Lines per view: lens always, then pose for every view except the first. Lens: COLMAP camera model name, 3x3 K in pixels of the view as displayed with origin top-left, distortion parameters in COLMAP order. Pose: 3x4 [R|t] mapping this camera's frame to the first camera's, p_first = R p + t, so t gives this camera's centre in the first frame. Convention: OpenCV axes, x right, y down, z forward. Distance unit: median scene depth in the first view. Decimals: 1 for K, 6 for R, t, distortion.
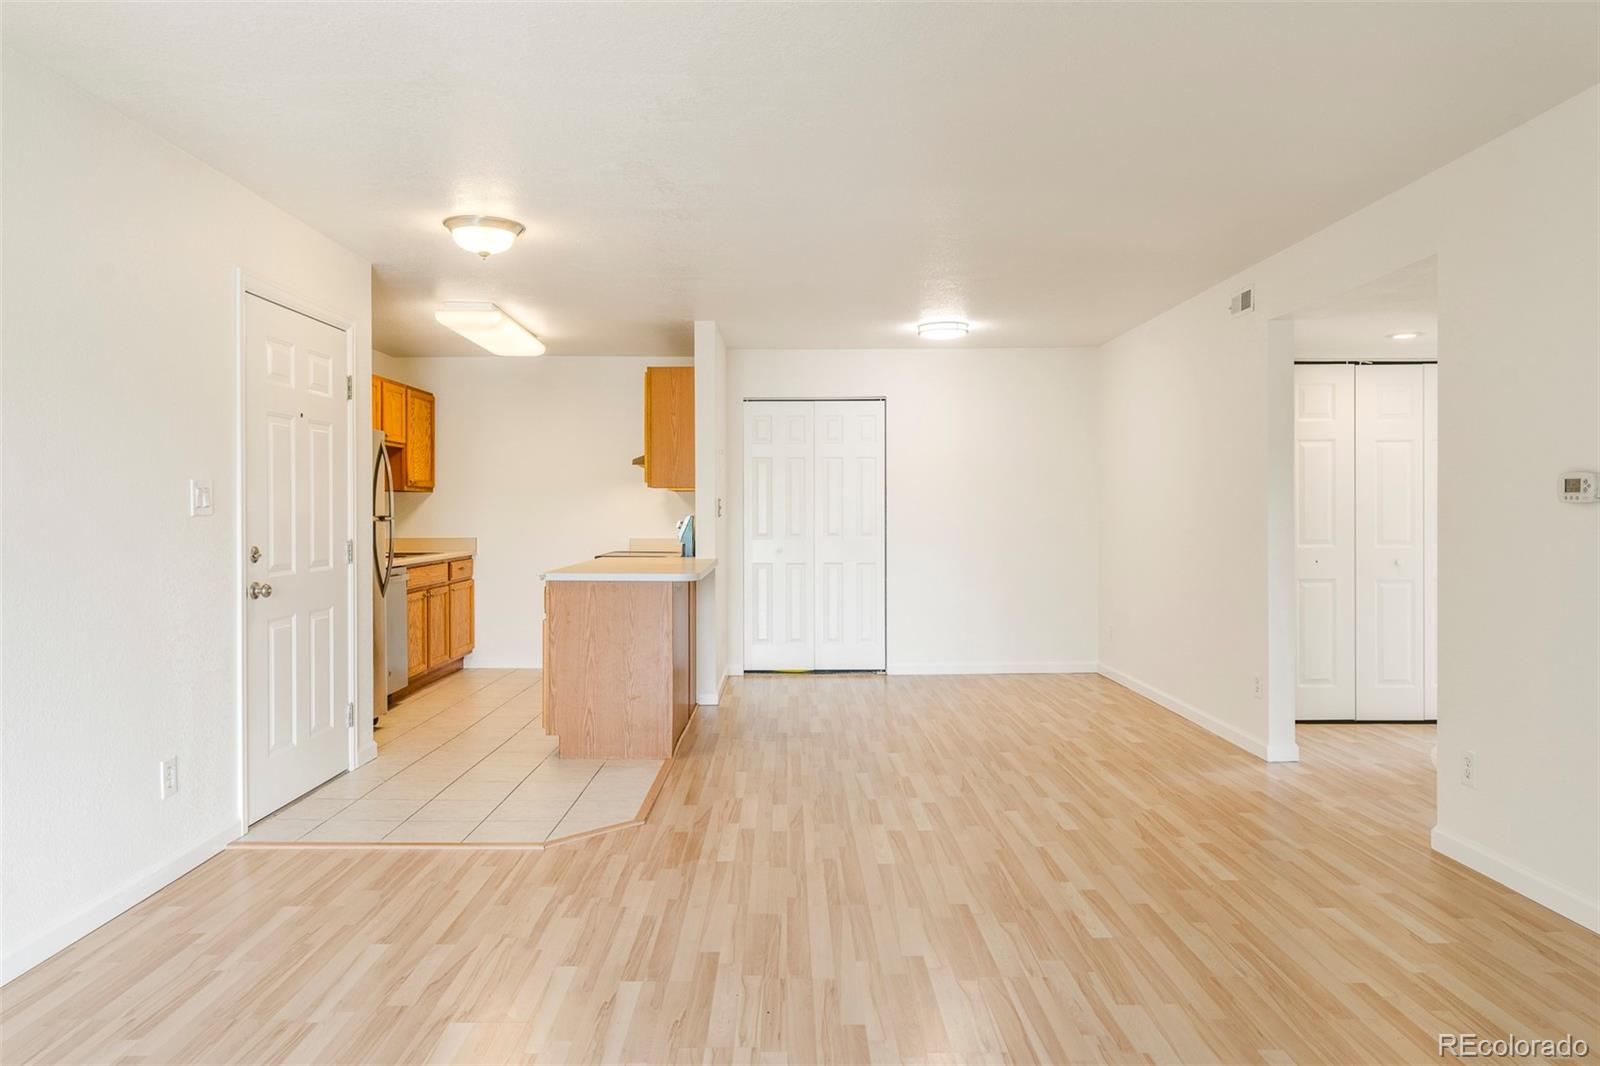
lens RADIAL K [[1069.1, 0, 789.9], [0, 1069.1, 517.2], [0, 0, 1]] dist [-0.010987, 0.009422]
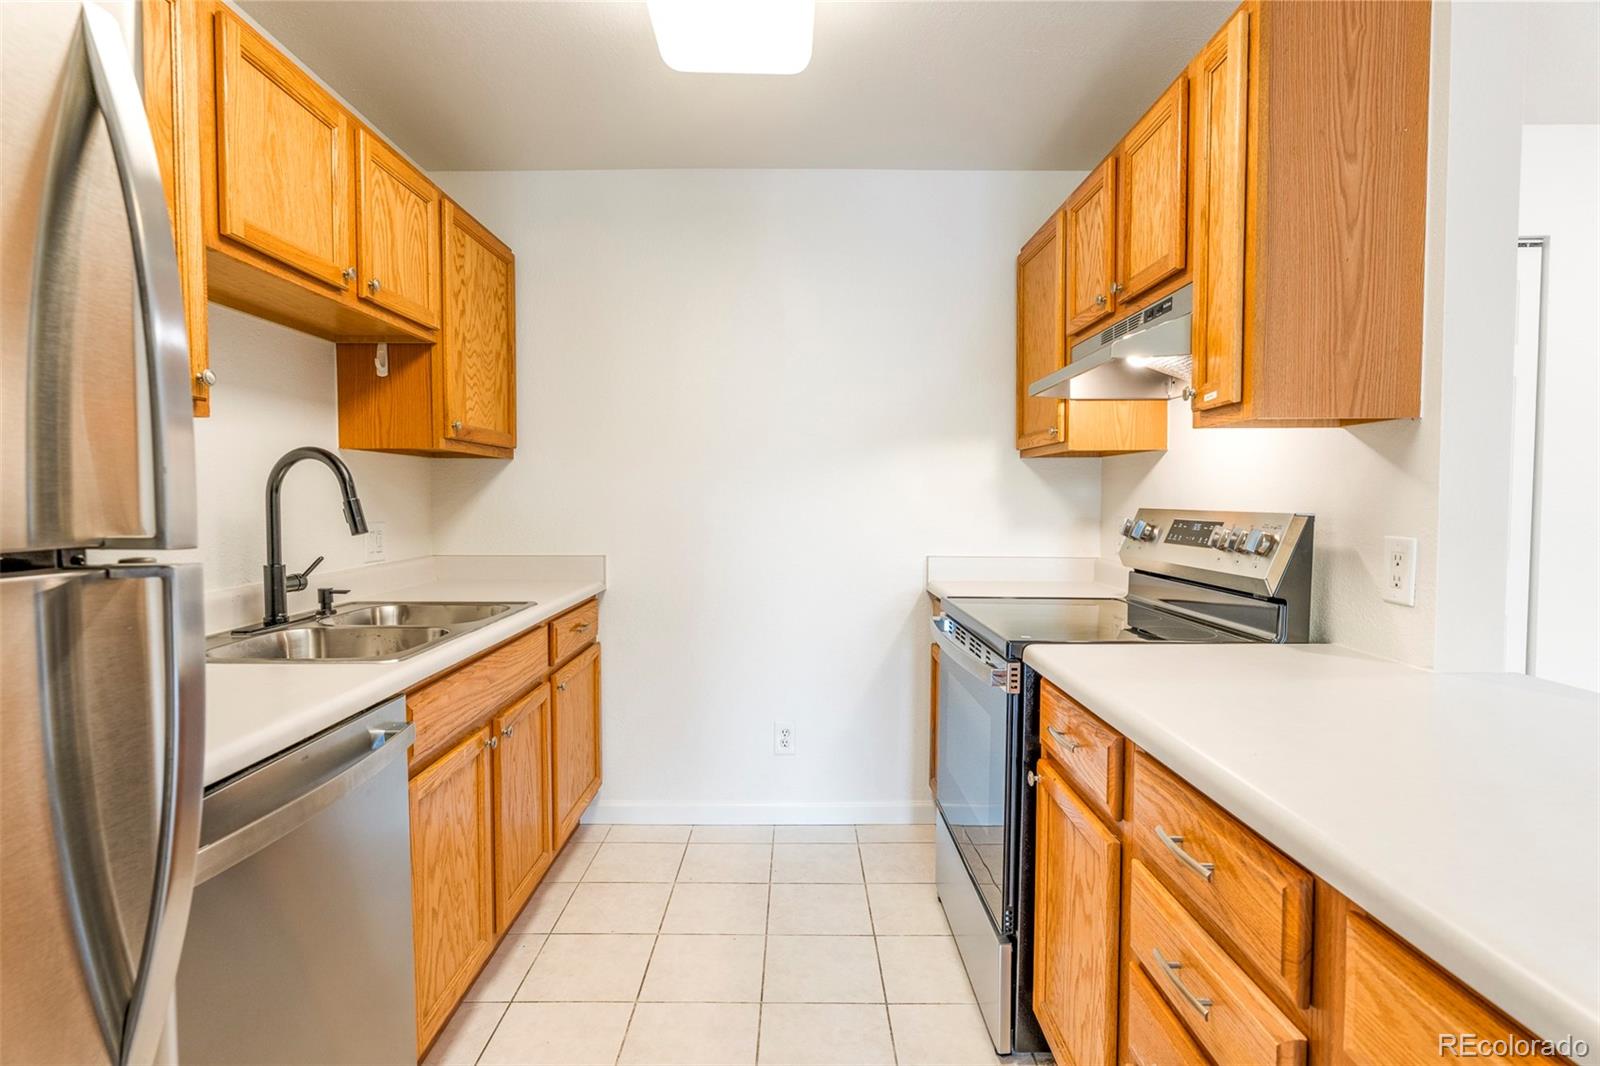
lens RADIAL K [[798.5, 0, 796.1], [0, 798.5, 532.1], [0, 0, 1]] dist [-0.010407, 0.001499]
pose [[0.999991, 0.002366, -0.003527, -0.326423], [-0.002230, 0.999273, 0.038057, -0.007241], [0.003615, -0.038049, 0.999269, 1.016080]]
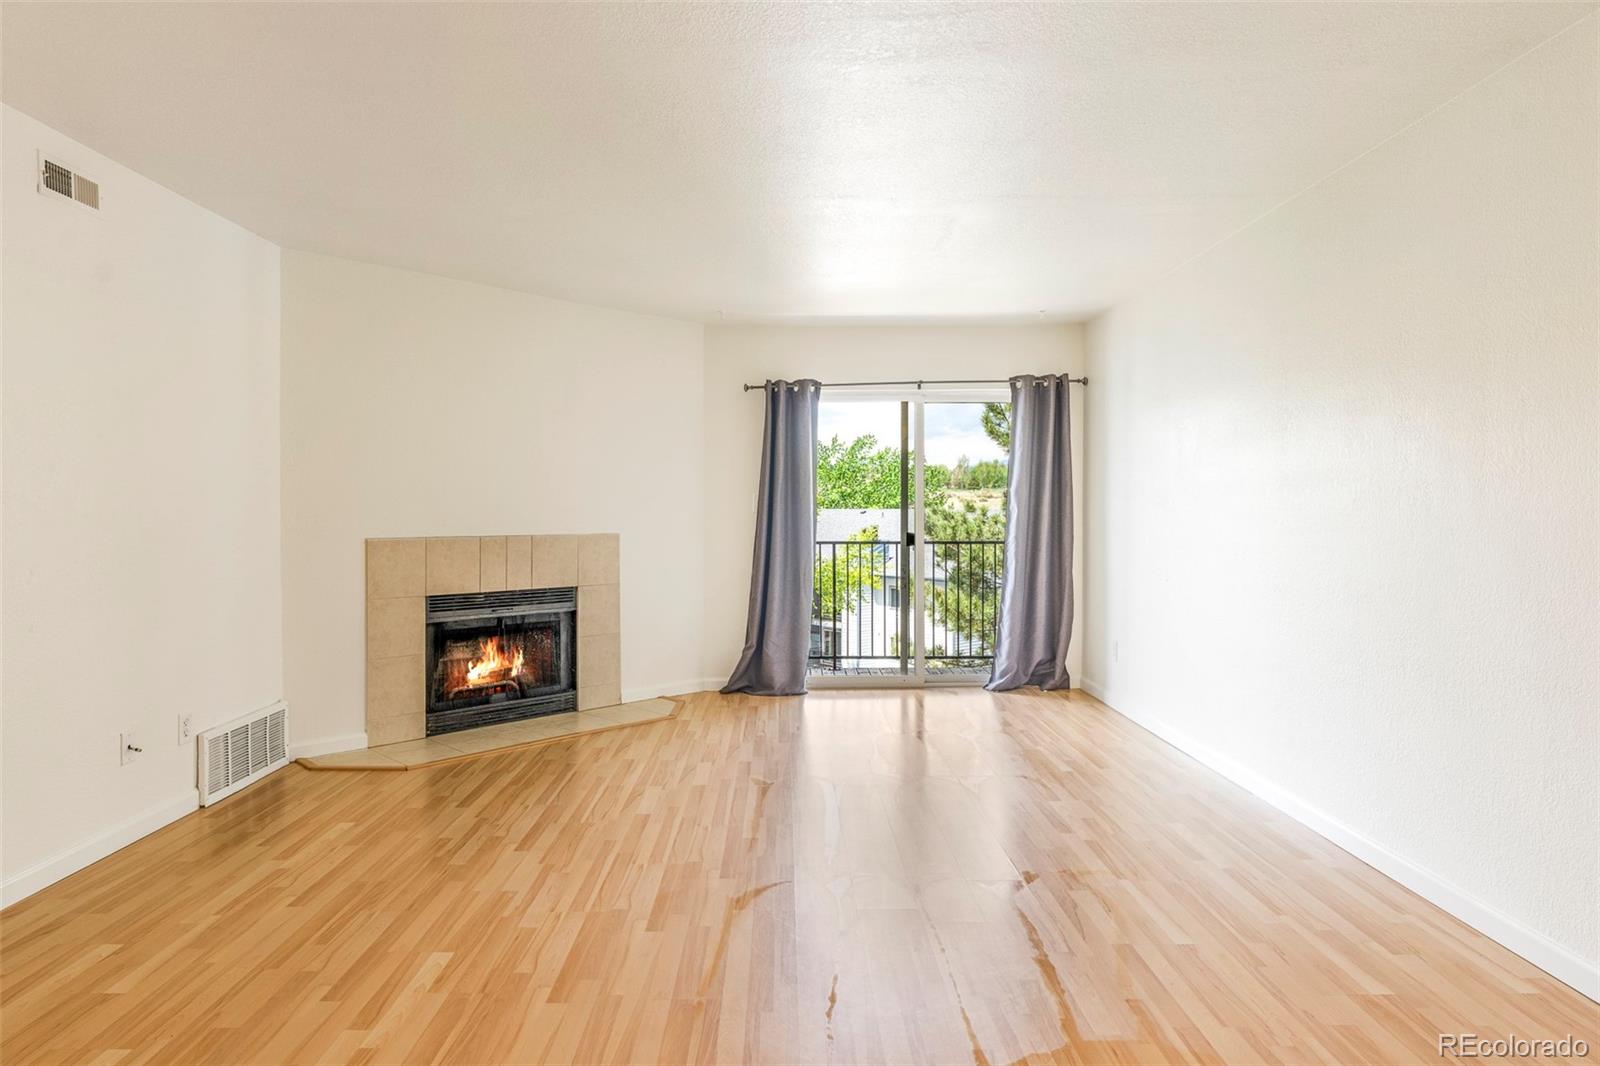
lens RADIAL K [[943.4, 0, 797.9], [0, 943.4, 525.2], [0, 0, 1]] dist [-0.008021, 0.001737]
pose [[-0.999908, 0.001408, -0.013469, -0.007435], [0.001070, 0.999685, 0.025082, -0.005518], [0.013500, 0.025065, -0.999595, 1.068151]]
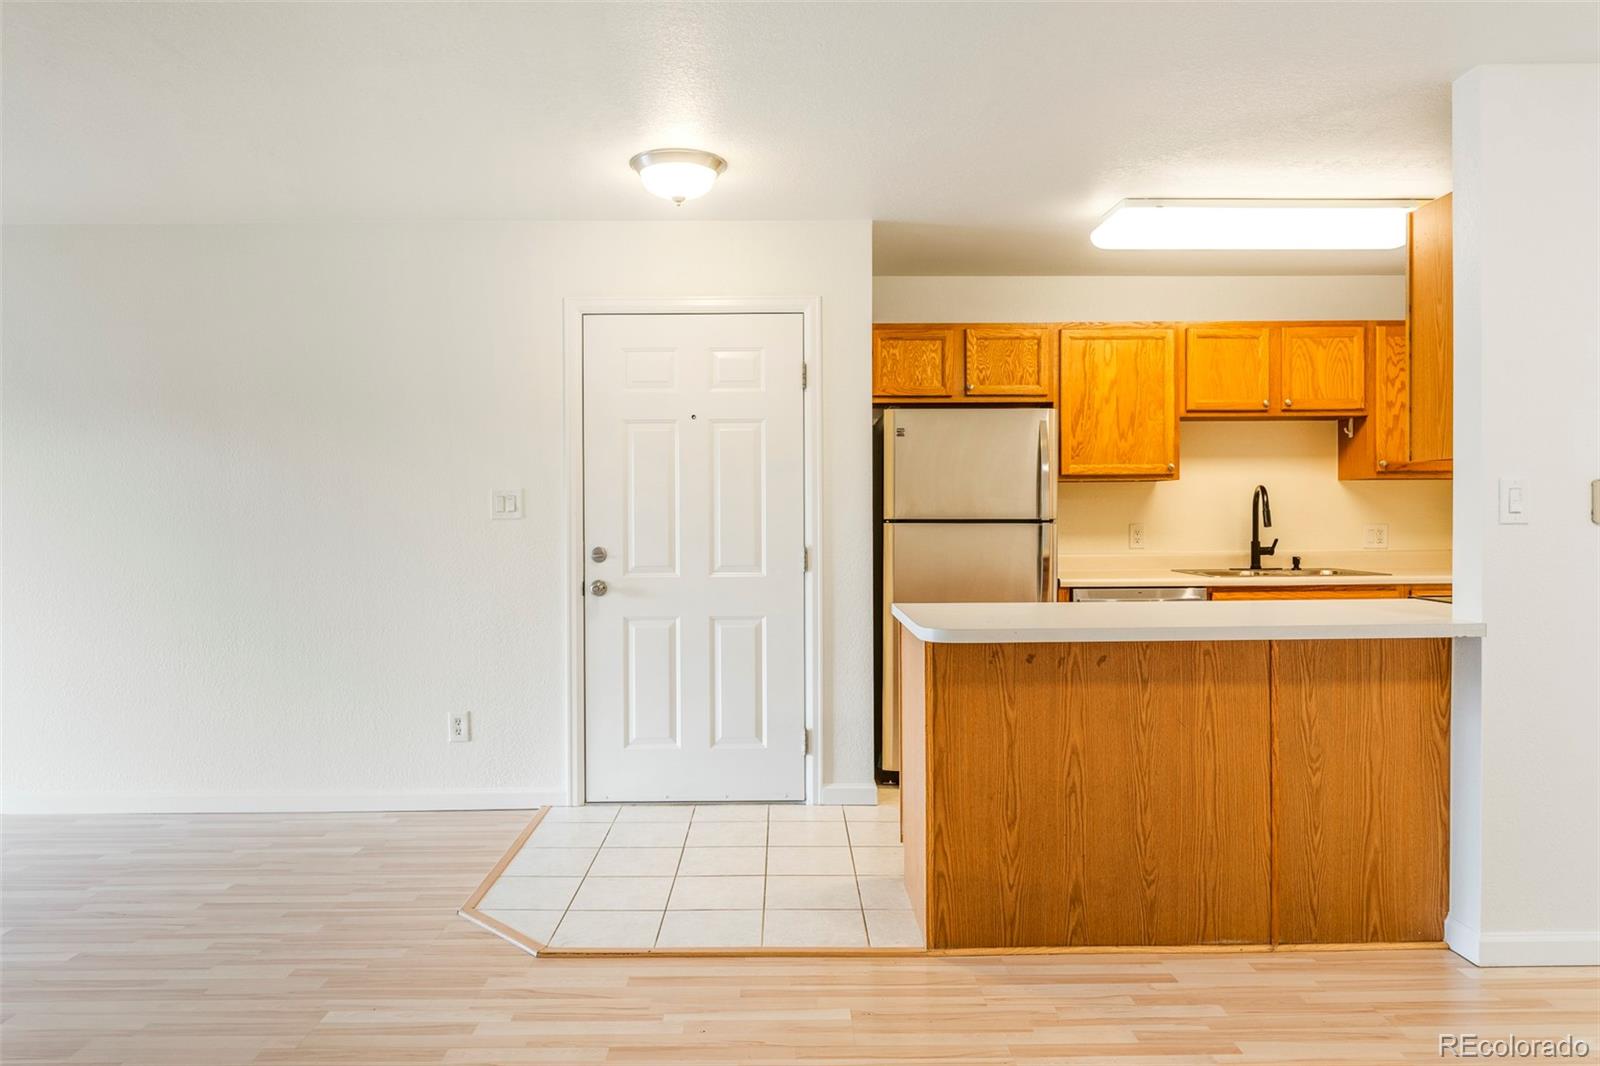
lens RADIAL K [[1069.1, 0, 789.6], [0, 1069.1, 524.2], [0, 0, 1]] dist [-0.010987, 0.009422]
pose [[0.001440, 0.011557, -0.999932, 0.452821], [0.000894, 0.999933, 0.011558, -0.006684], [0.999999, -0.000910, 0.001430, 0.928195]]
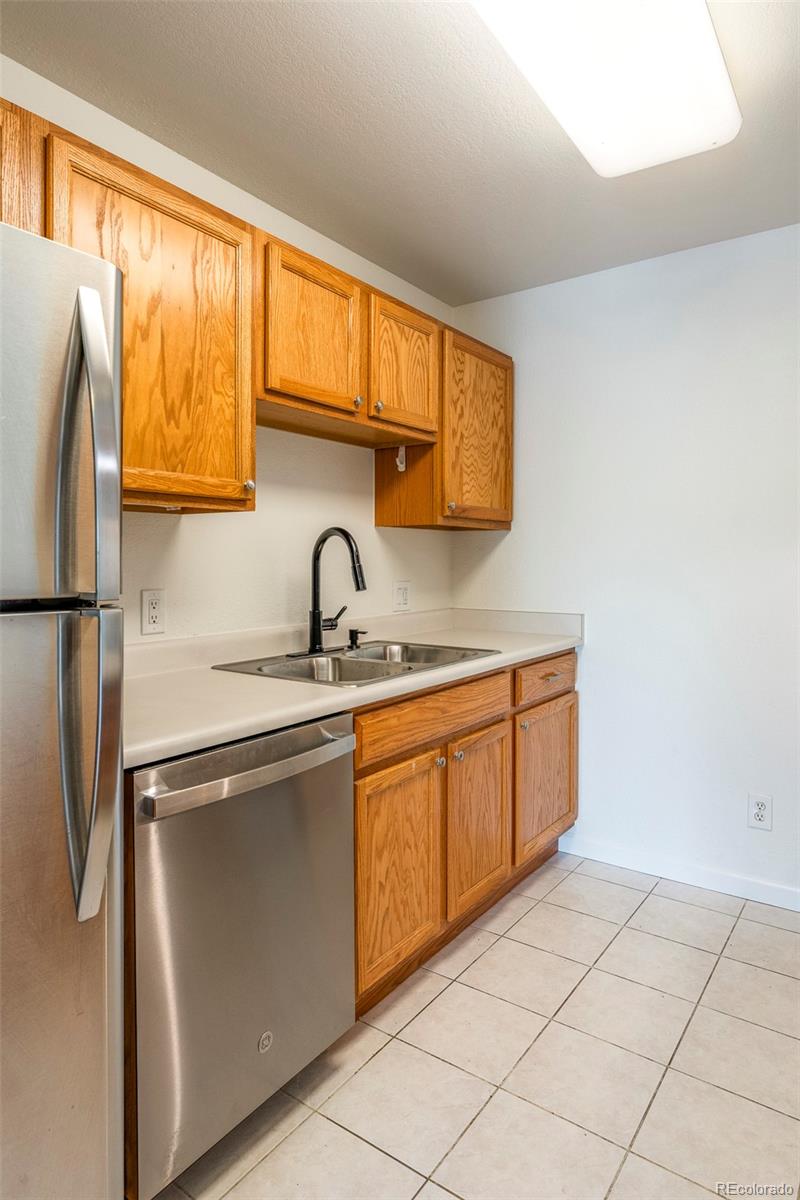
lens RADIAL K [[707.5, 0, 389.5], [0, 707.5, 567.8], [0, 0, 1]] dist [-0.008021, 0.001737]
pose [[0.807406, 0.010636, -0.589900, -0.257478], [-0.006100, 0.999935, 0.009681, -0.010400], [0.589965, -0.004218, 0.807418, 1.035124]]
